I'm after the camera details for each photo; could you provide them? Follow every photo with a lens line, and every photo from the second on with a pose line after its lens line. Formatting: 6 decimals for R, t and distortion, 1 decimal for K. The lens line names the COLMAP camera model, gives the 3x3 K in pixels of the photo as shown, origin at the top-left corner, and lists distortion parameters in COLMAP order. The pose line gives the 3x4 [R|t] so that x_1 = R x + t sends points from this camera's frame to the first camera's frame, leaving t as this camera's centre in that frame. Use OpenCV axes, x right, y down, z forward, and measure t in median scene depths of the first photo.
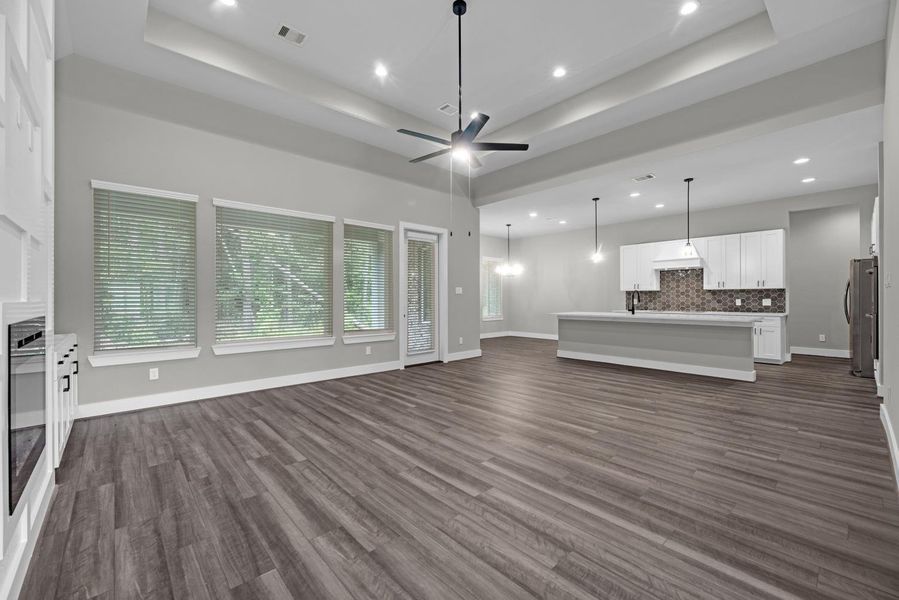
lens RADIAL K [[368.7, 0, 447.3], [0, 368.7, 299.5], [0, 0, 1]] dist [-0.003584, 0.000043]
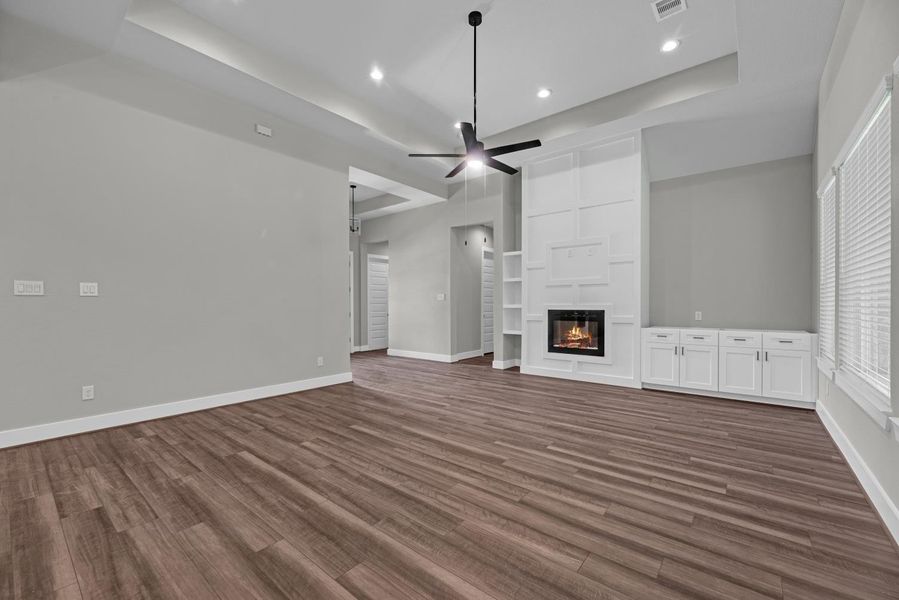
lens RADIAL K [[368.7, 0, 454.9], [0, 368.7, 302.7], [0, 0, 1]] dist [-0.003584, 0.000043]
pose [[-0.985352, 0.005027, -0.170458, 0.239323], [0.005306, 0.999985, -0.001183, -0.005919], [0.170449, -0.002070, -0.985364, 1.796368]]
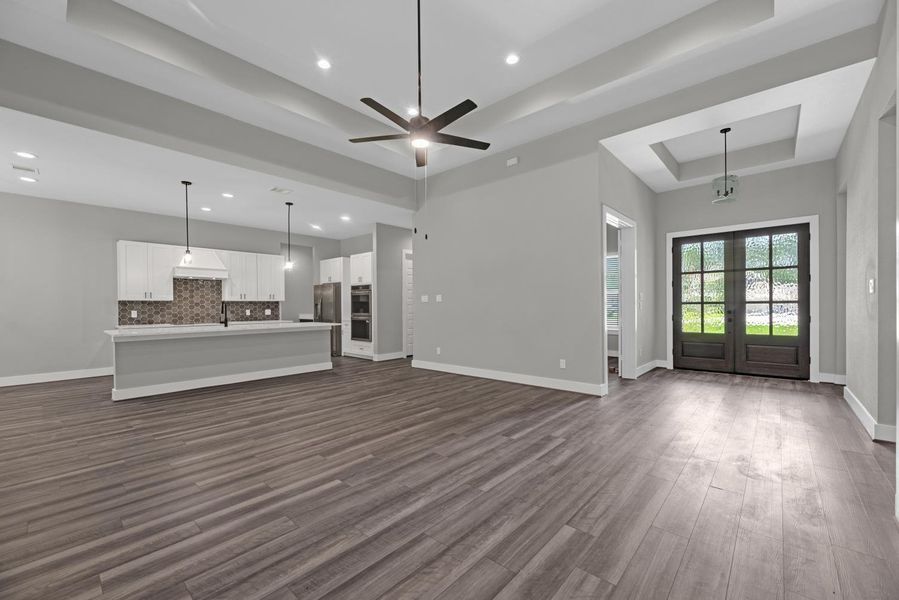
lens RADIAL K [[368.7, 0, 452.8], [0, 368.7, 305.8], [0, 0, 1]] dist [-0.003584, 0.000043]
pose [[-0.116291, 0.005940, 0.993197, -0.766153], [0.012504, 0.999912, -0.004516, -0.000440], [-0.993137, 0.011894, -0.116355, 0.921096]]
